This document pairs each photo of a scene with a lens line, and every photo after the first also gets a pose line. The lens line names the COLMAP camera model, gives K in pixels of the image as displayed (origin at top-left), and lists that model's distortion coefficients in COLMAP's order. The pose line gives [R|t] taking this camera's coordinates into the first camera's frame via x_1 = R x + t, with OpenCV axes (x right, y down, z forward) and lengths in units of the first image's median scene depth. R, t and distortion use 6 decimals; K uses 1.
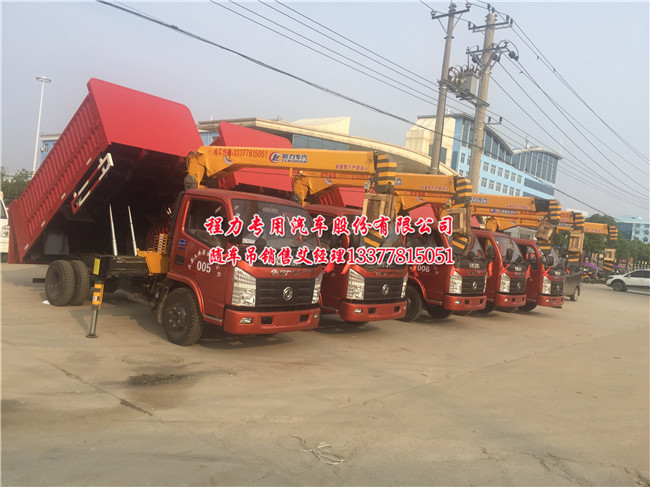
lens RADIAL K [[560.4, 0, 326.1], [0, 560.4, 221.7], [0, 0, 1]] dist [0.078645, -0.106235]
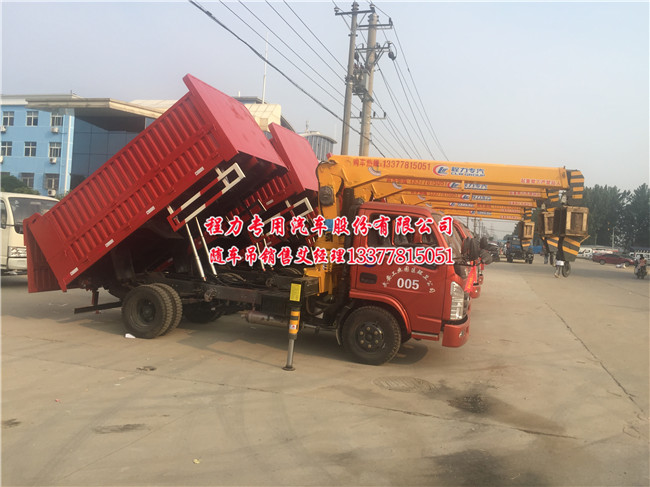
lens RADIAL K [[560.4, 0, 326.1], [0, 560.4, 221.7], [0, 0, 1]] dist [0.078645, -0.106235]
pose [[0.916955, -0.042215, 0.396751, -0.575392], [0.028199, 0.998757, 0.041098, -0.057329], [-0.397993, -0.026497, 0.917006, 0.120196]]
